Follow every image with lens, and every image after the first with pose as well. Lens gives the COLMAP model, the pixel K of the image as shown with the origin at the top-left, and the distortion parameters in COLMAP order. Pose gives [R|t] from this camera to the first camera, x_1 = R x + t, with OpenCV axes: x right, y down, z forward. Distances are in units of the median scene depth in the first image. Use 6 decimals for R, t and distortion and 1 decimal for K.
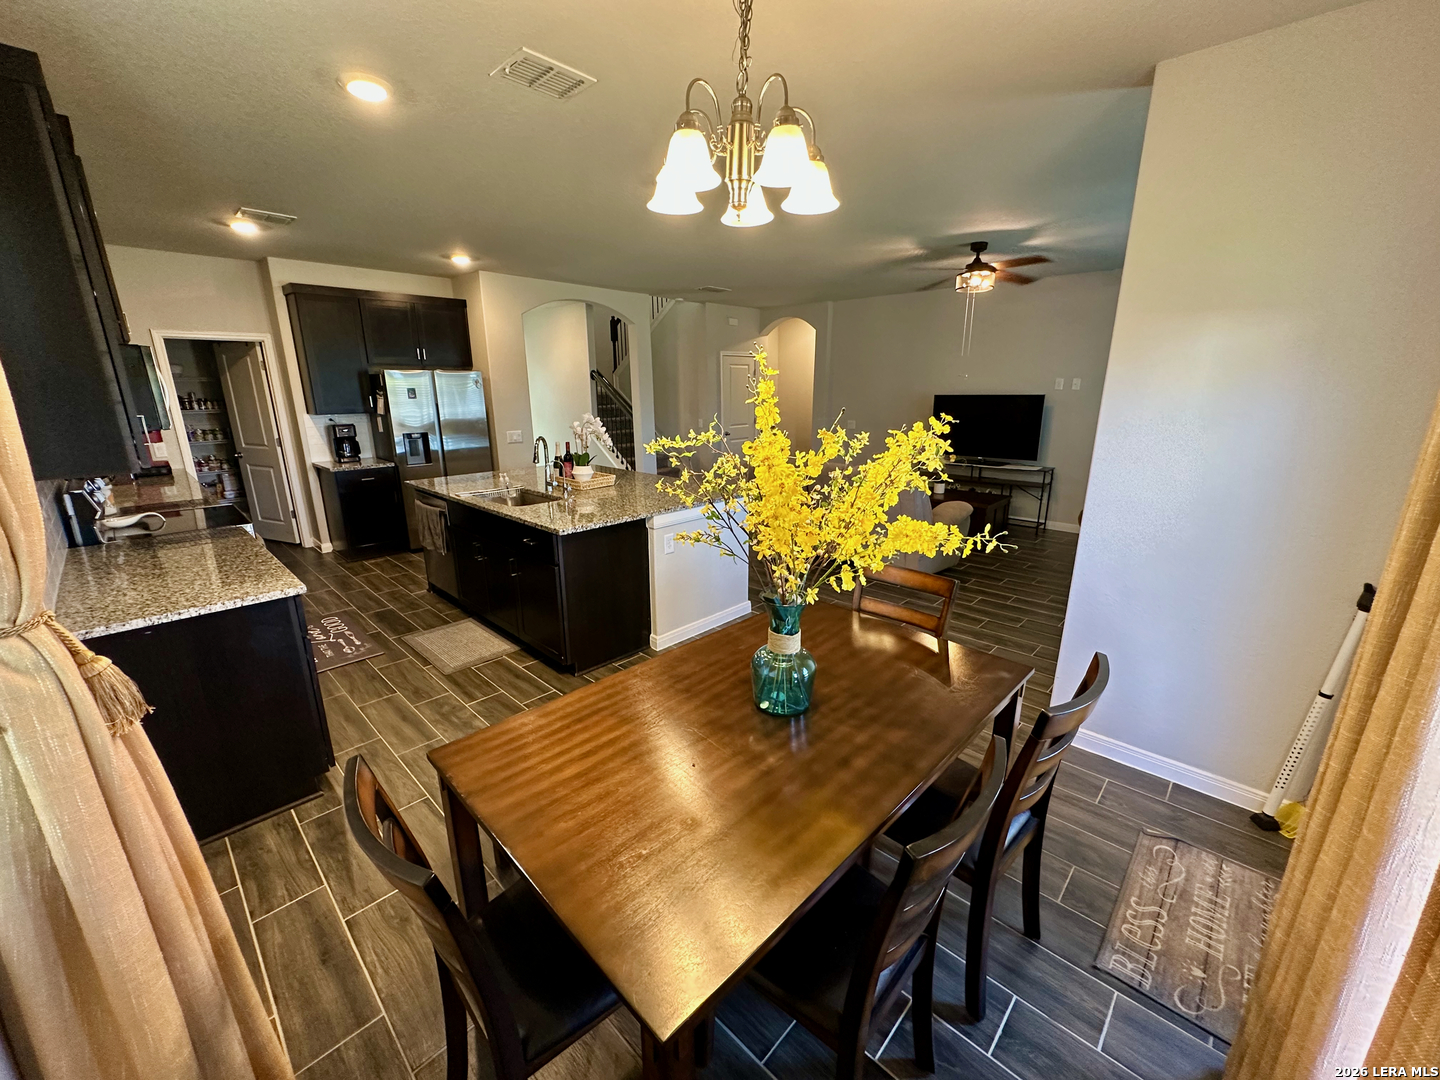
lens RADIAL K [[575.3, 0, 719.4], [0, 575.3, 541.7], [0, 0, 1]] dist [-0.003833, 0.001138]
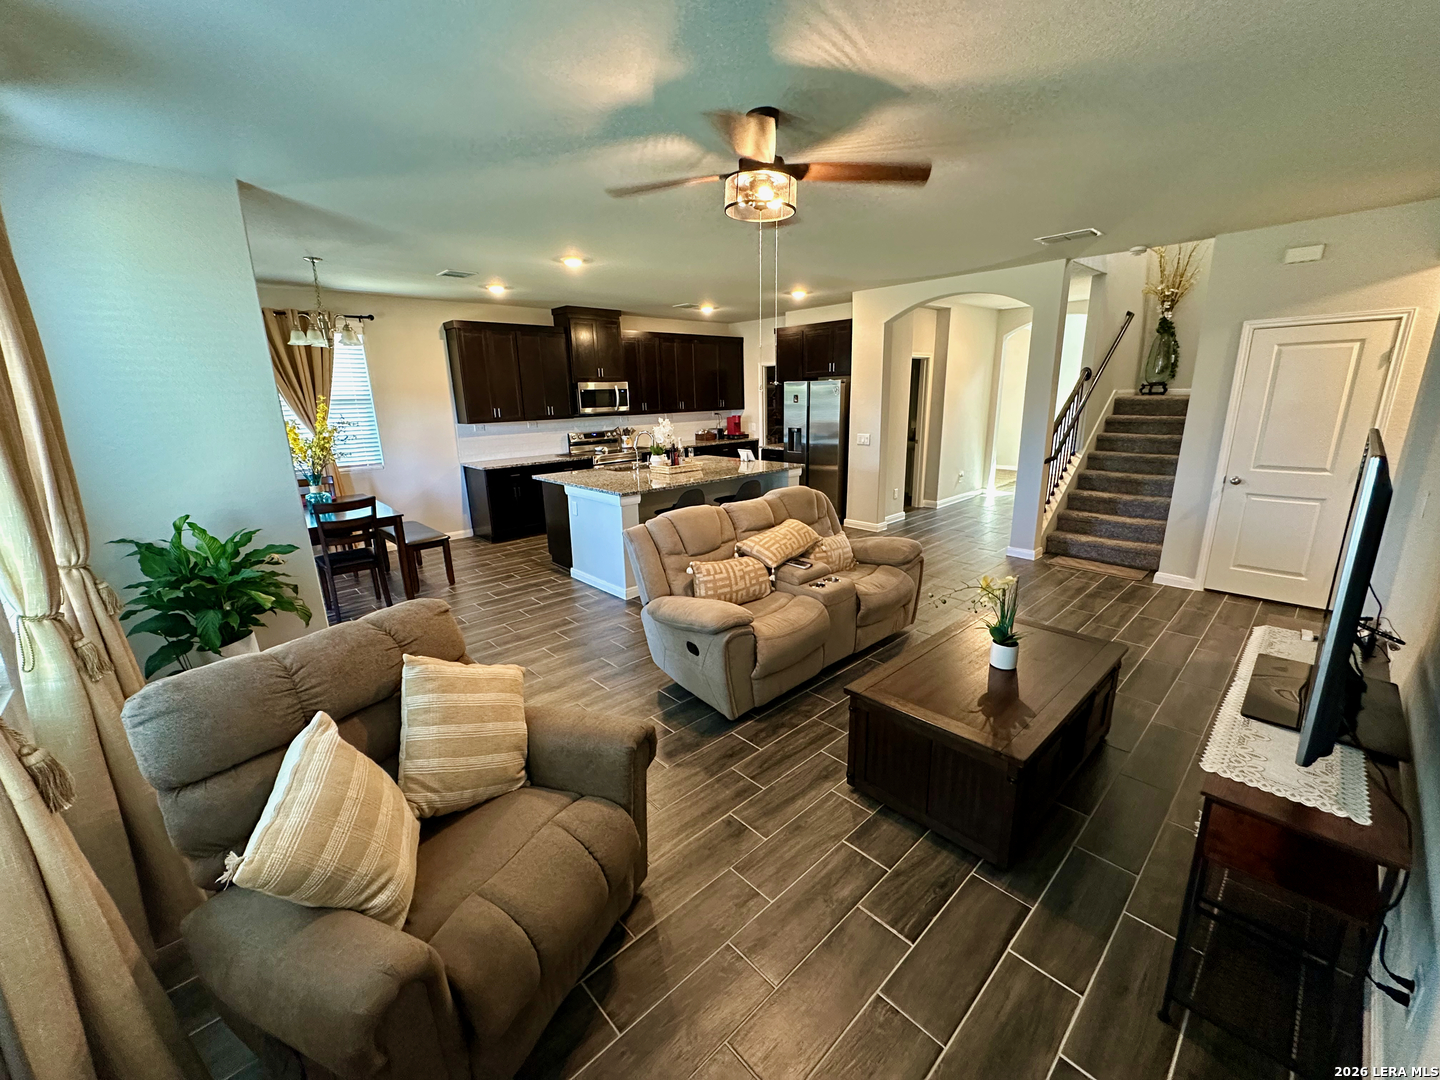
lens RADIAL K [[575.3, 0, 709.9], [0, 575.3, 537.5], [0, 0, 1]] dist [-0.003833, 0.001138]
pose [[-0.074803, 0.245331, -0.966549, 1.156560], [-0.242689, 0.935643, 0.256269, -0.336815], [0.967216, 0.253741, -0.010449, 1.215422]]
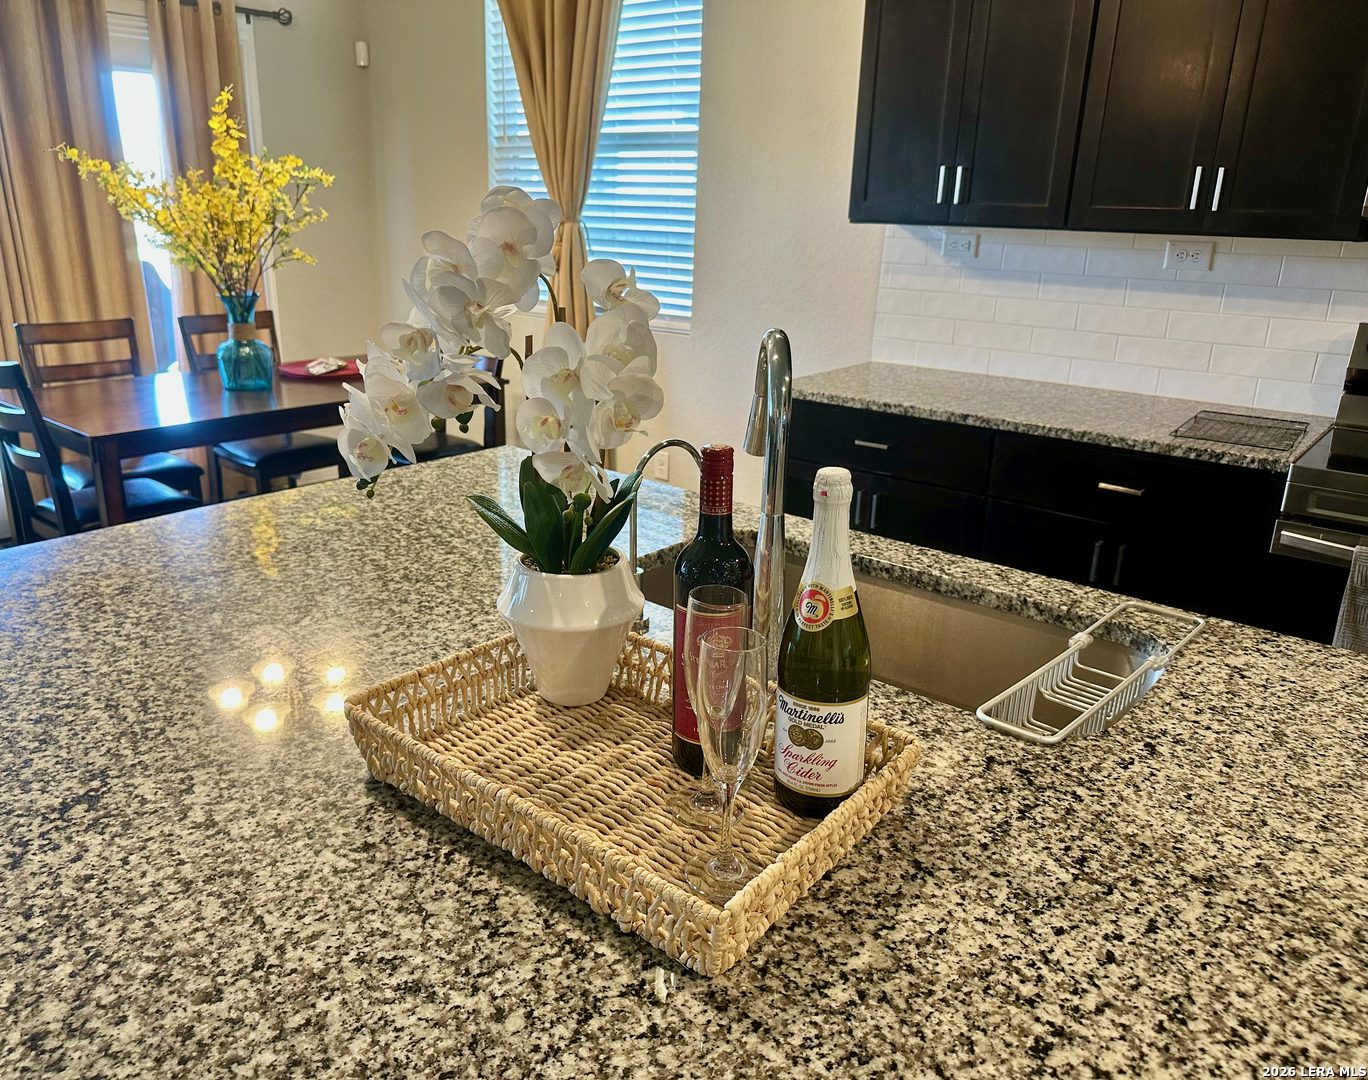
lens RADIAL K [[1025.4, 0, 653.2], [0, 1025.4, 539.9], [0, 0, 1]] dist [0.018010, -0.024158]
pose [[-0.997791, -0.002940, -0.066365, -0.248596], [-0.039232, 0.832277, 0.552971, -0.283429], [0.053609, 0.554353, -0.830553, 1.242633]]
